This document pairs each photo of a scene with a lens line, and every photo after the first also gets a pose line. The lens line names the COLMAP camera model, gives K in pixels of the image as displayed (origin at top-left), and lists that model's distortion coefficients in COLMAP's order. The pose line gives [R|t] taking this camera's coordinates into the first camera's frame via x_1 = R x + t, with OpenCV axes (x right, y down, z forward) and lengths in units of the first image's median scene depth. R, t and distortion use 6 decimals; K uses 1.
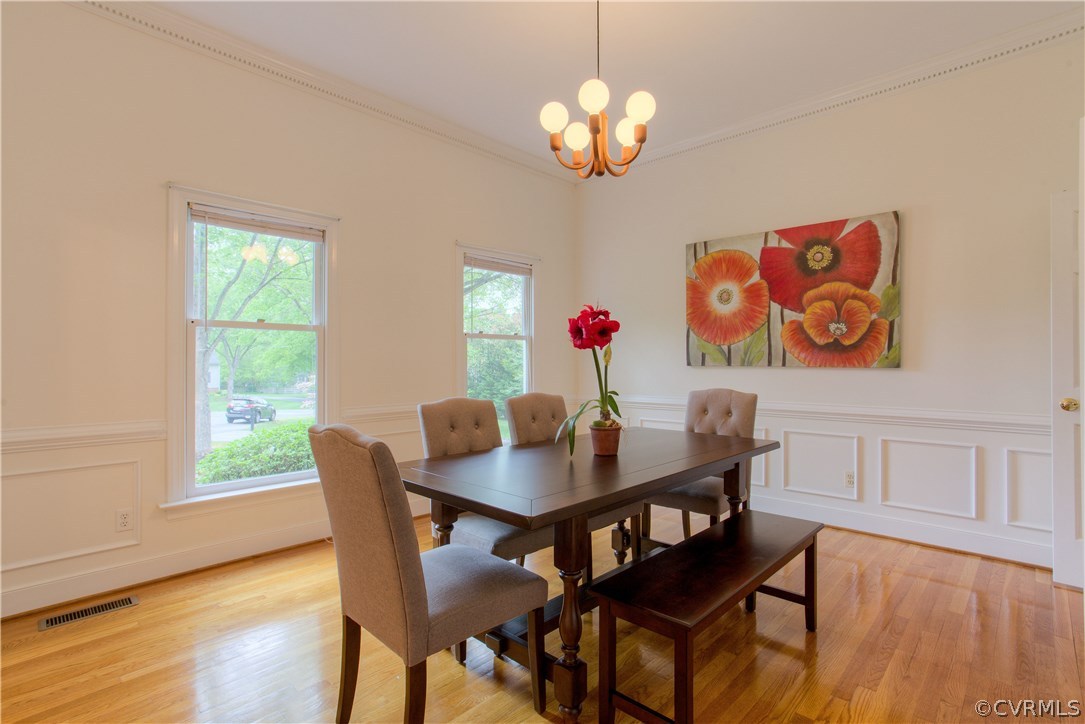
lens RADIAL K [[529.1, 0, 546.8], [0, 529.1, 356.6], [0, 0, 1]] dist [-0.027609, 0.010213]
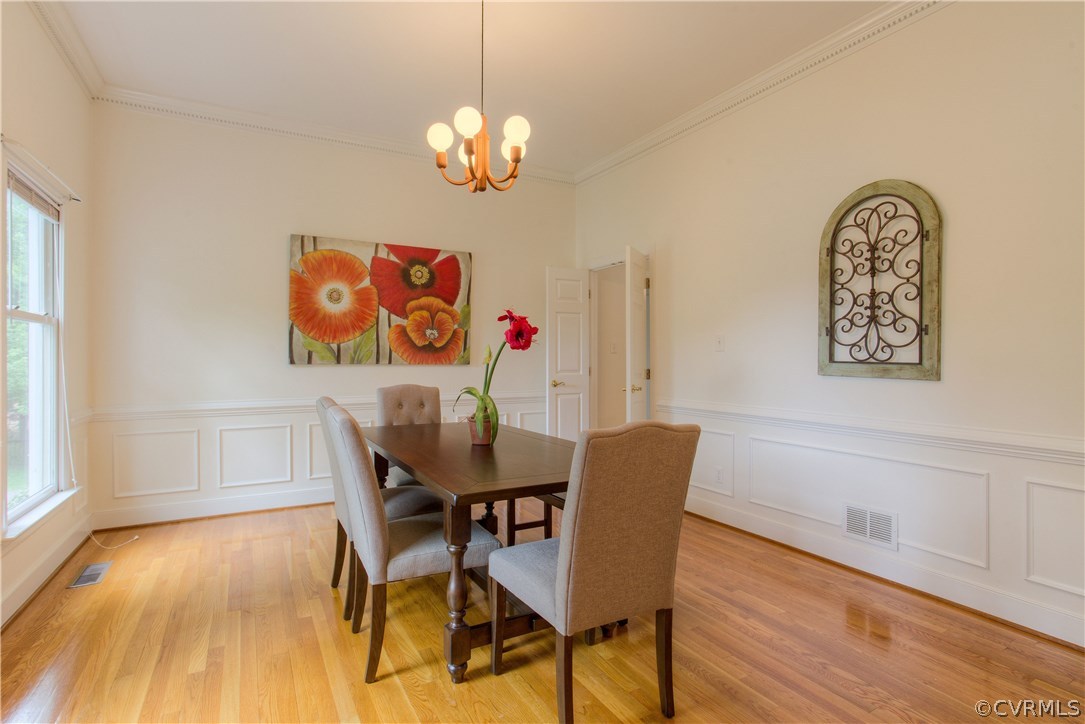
lens RADIAL K [[529.1, 0, 540.1], [0, 529.1, 362.7], [0, 0, 1]] dist [-0.027609, 0.010213]
pose [[0.317258, -0.004892, 0.948327, -0.537121], [-0.010049, 0.999913, 0.008520, 0.002709], [-0.948286, -0.012233, 0.317181, 0.321801]]
